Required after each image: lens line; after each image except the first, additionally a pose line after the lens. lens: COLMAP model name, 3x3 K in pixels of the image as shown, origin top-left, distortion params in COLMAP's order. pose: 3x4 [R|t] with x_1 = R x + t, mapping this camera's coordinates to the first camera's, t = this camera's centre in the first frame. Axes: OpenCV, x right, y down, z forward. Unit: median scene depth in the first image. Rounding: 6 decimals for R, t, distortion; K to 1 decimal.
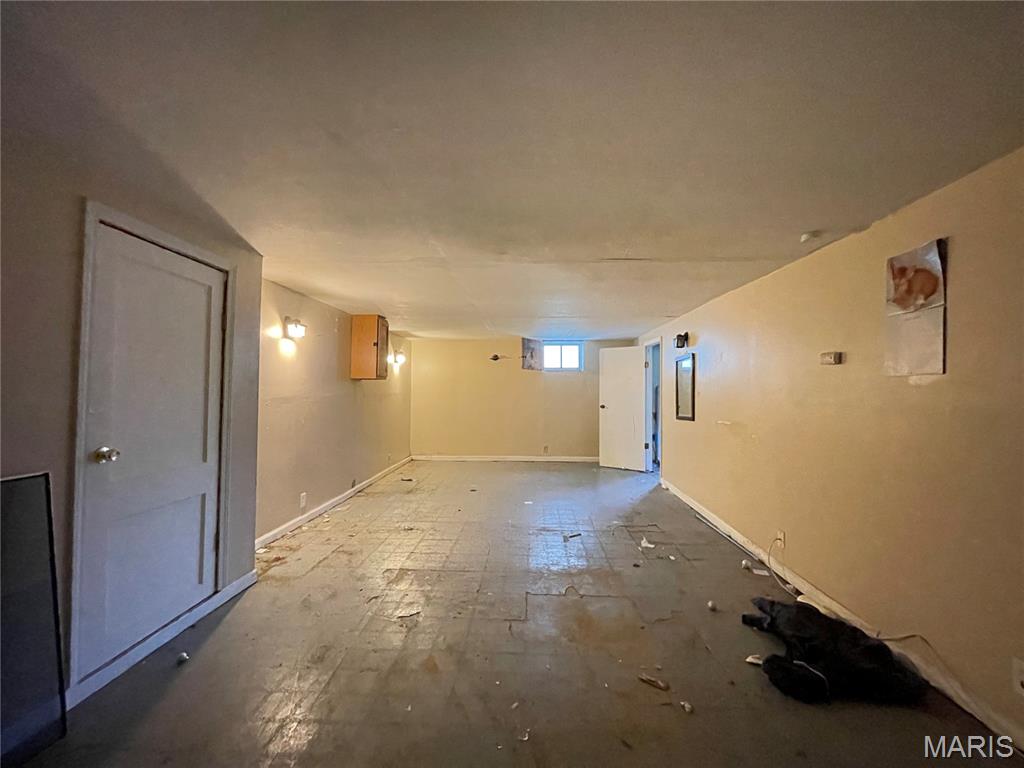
lens RADIAL K [[420.2, 0, 512.0], [0, 420.2, 384.0], [0, 0, 1]] dist [0.001616, -0.000089]
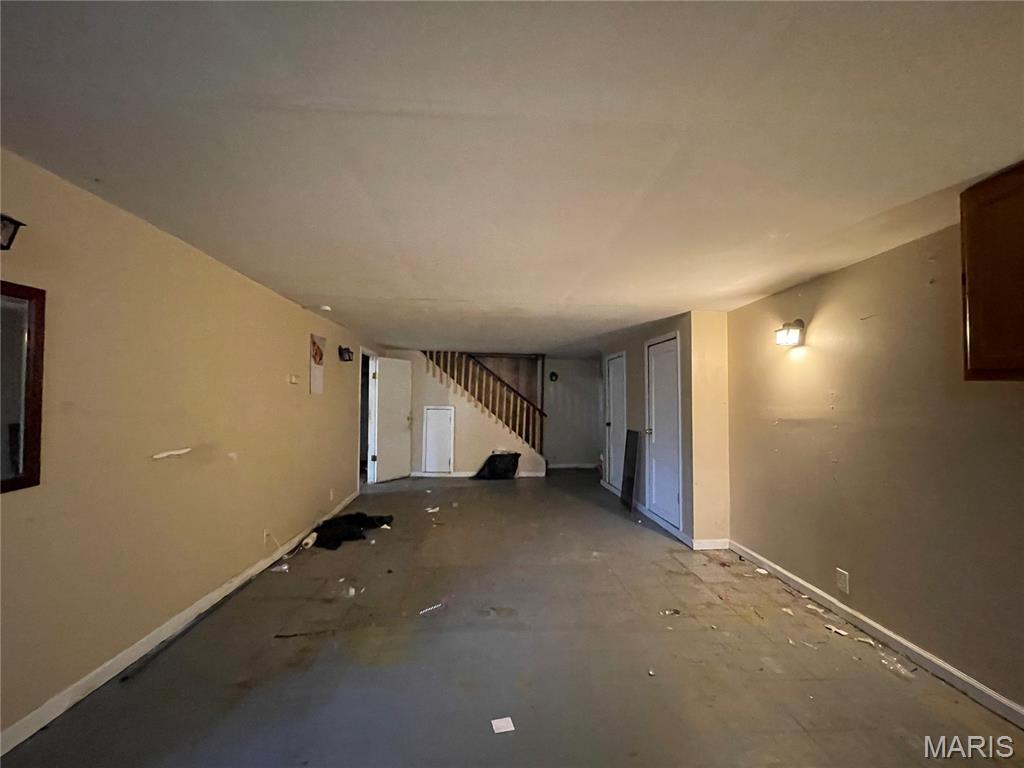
lens RADIAL K [[420.2, 0, 512.0], [0, 420.2, 384.0], [0, 0, 1]] dist [0.001616, -0.000089]
pose [[-0.994218, -0.024116, -0.104634, 0.104104], [-0.017674, 0.997916, -0.062062, 0.024983], [0.105913, -0.059854, -0.992572, 1.882675]]
